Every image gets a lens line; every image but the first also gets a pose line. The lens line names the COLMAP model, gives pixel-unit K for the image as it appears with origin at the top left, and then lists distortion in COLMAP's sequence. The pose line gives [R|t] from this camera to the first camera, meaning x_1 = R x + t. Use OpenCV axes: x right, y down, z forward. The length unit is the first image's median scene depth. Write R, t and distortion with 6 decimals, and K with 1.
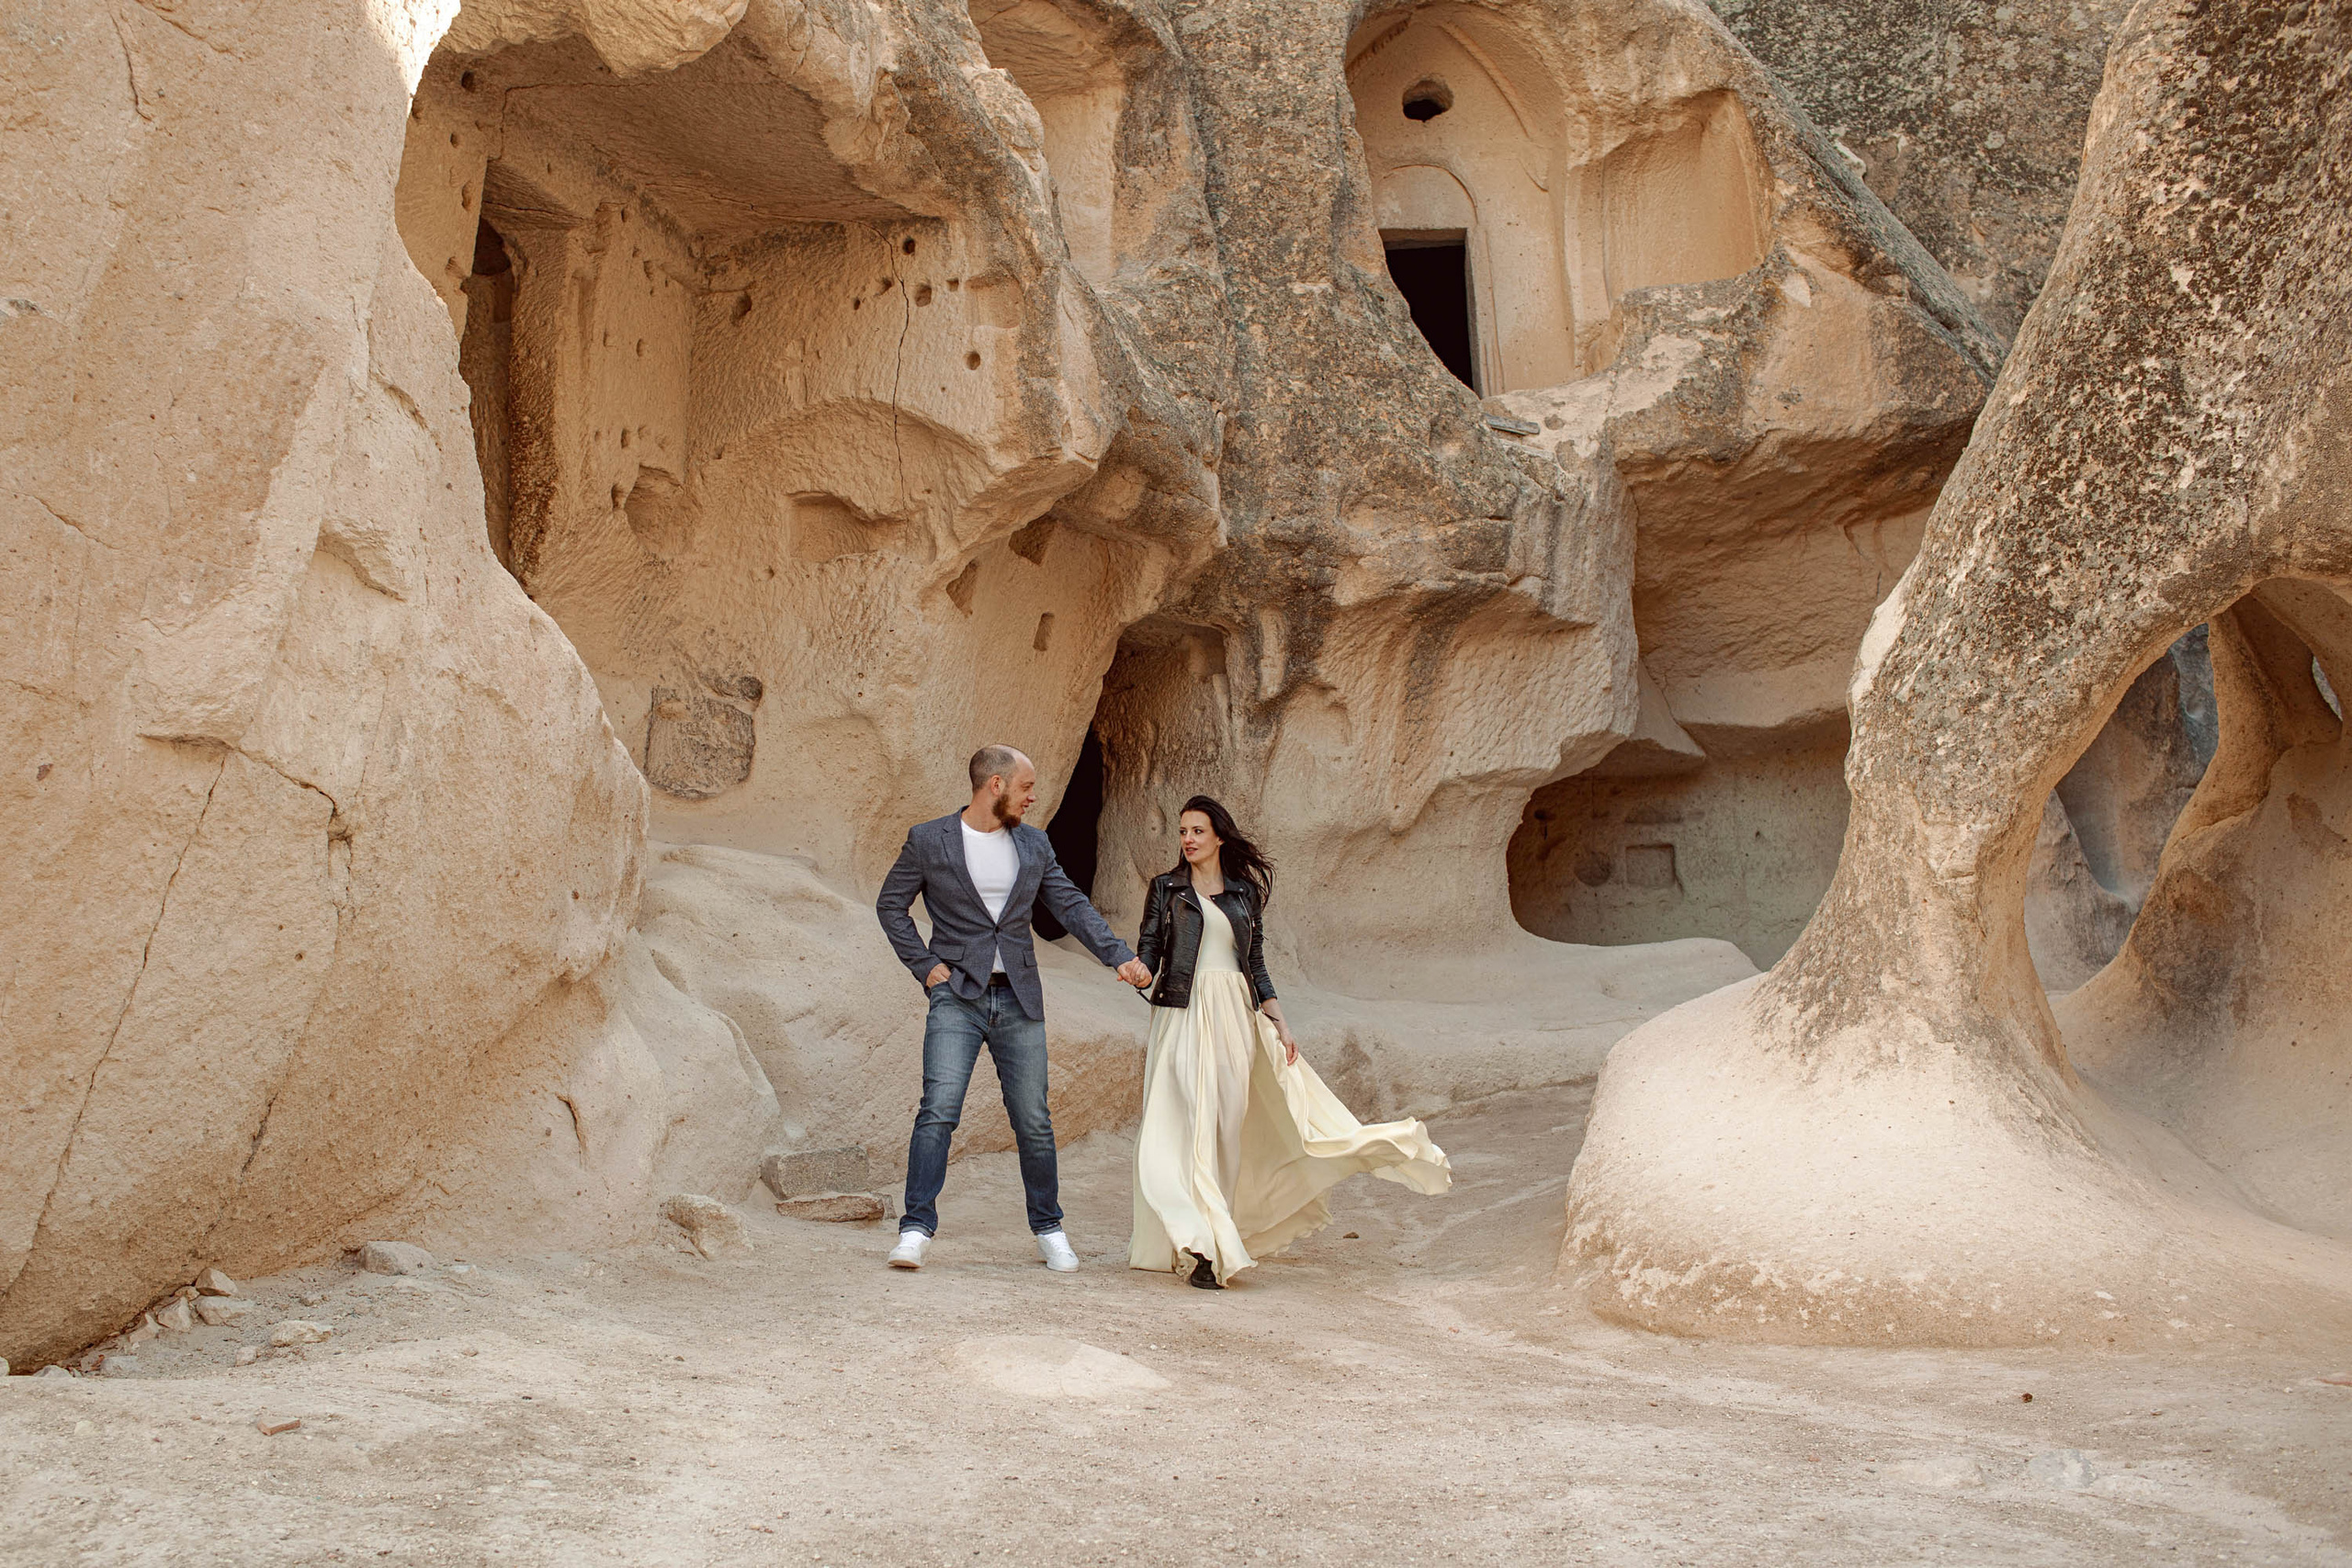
lens RADIAL K [[2609.8, 0, 1036.6], [0, 2609.8, 840.9], [0, 0, 1]] dist [-0.113090, 0.152934]
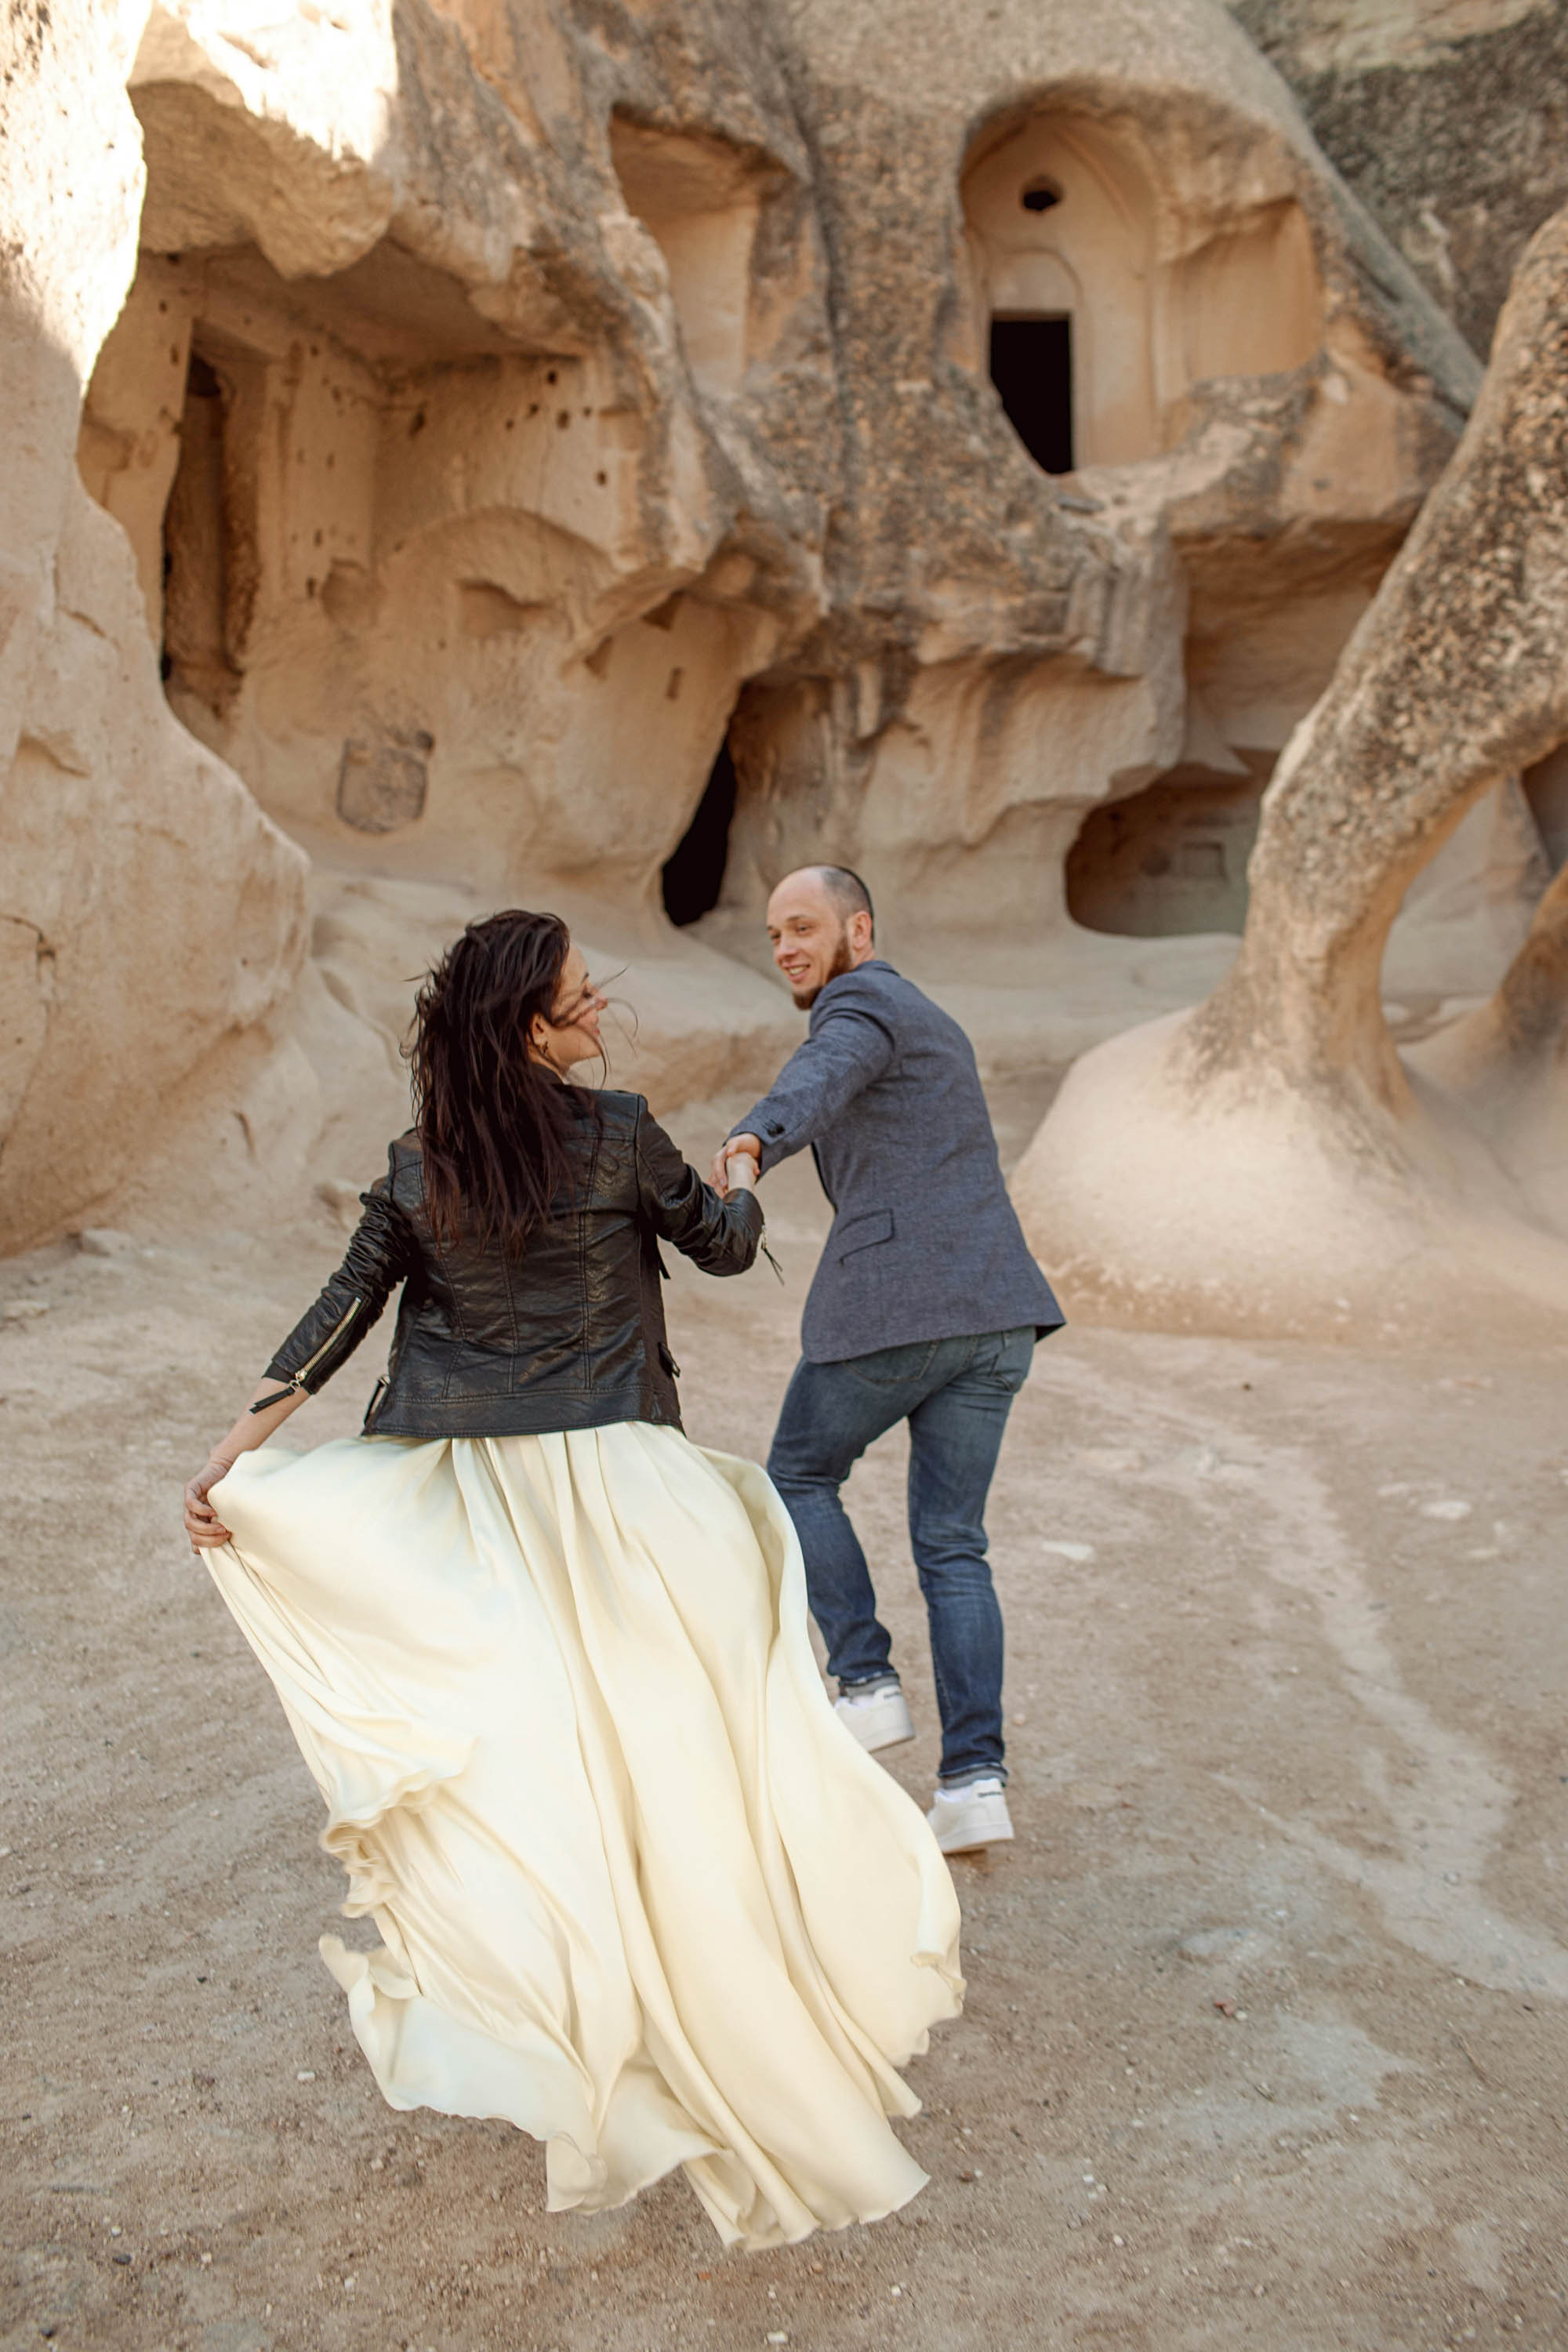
lens RADIAL K [[2286.8, 0, 770.2], [0, 2286.8, 1182.6], [0, 0, 1]] dist [-0.095835, 0.122724]
pose [[0.999658, 0.025672, -0.005070, 0.054882], [-0.024197, 0.980627, 0.194382, -0.055389], [0.009962, -0.194193, 0.980913, -0.087946]]
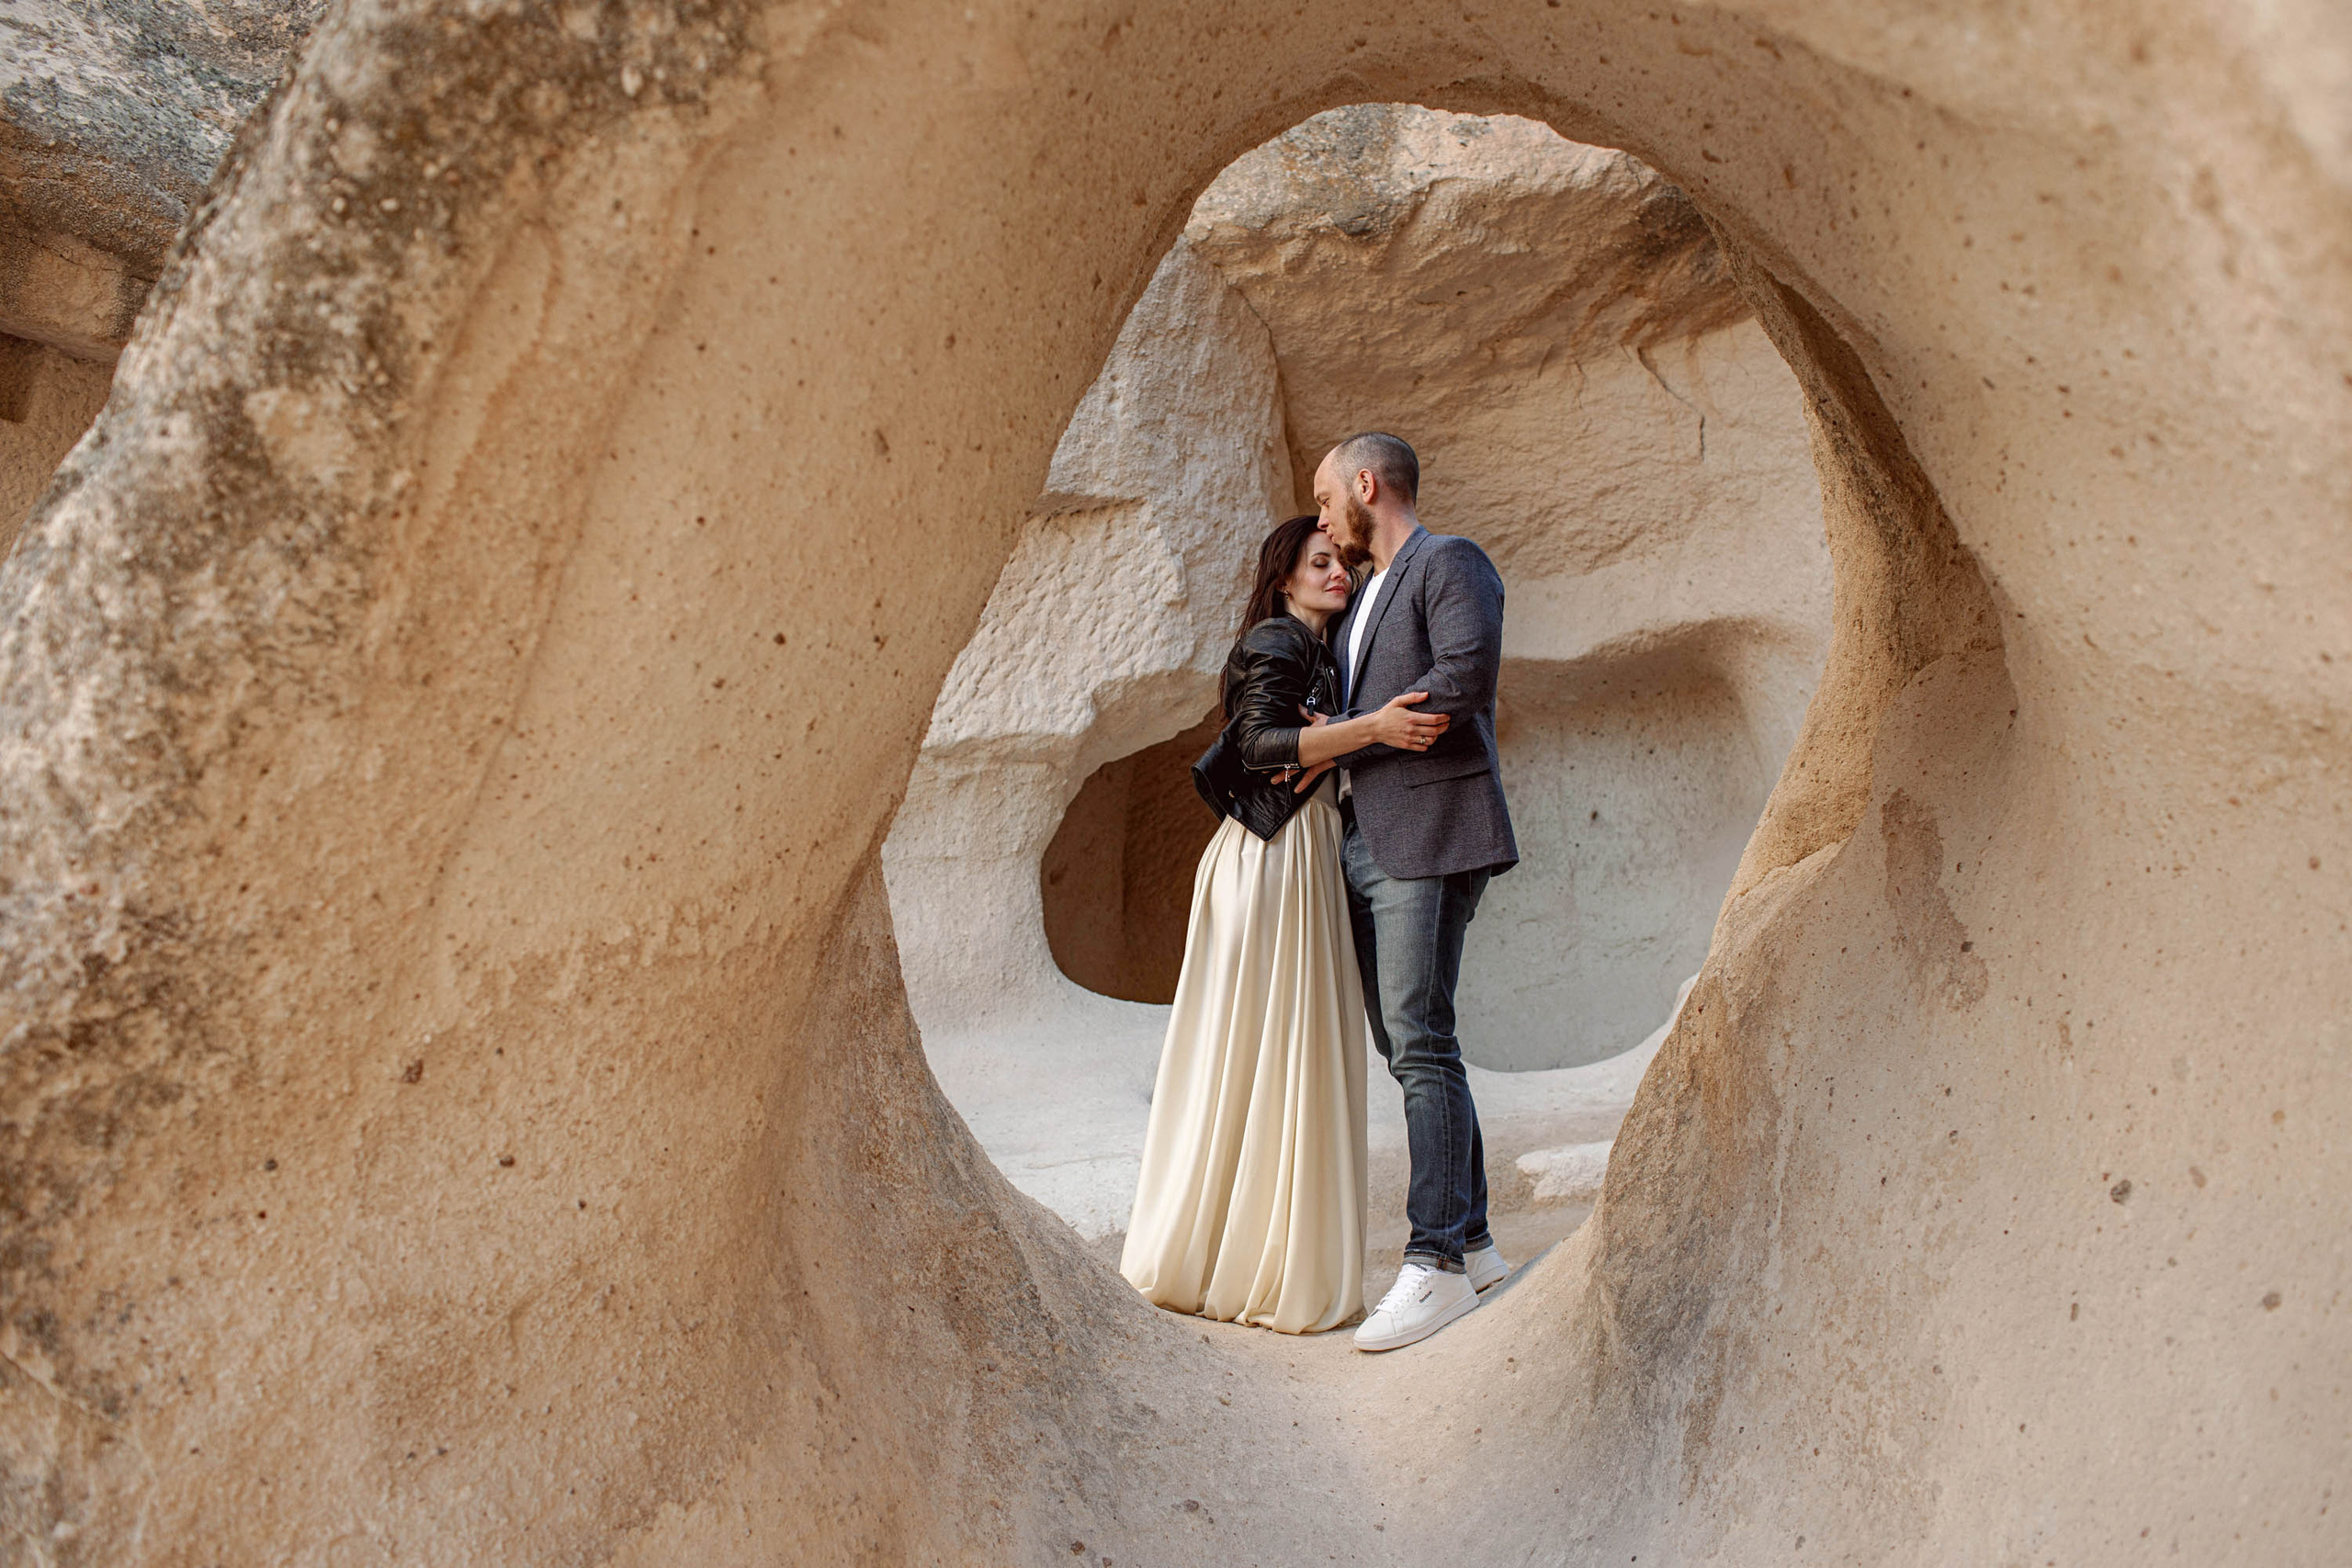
lens RADIAL K [[2260.1, 0, 1176.0], [0, 2260.1, 784.0], [0, 0, 1]] dist [-0.099996, 0.128936]
pose [[0.991758, -0.017793, -0.126885, 0.301968], [0.017714, 0.999842, -0.001747, -0.014668], [0.126896, -0.000515, 0.991916, 0.478845]]
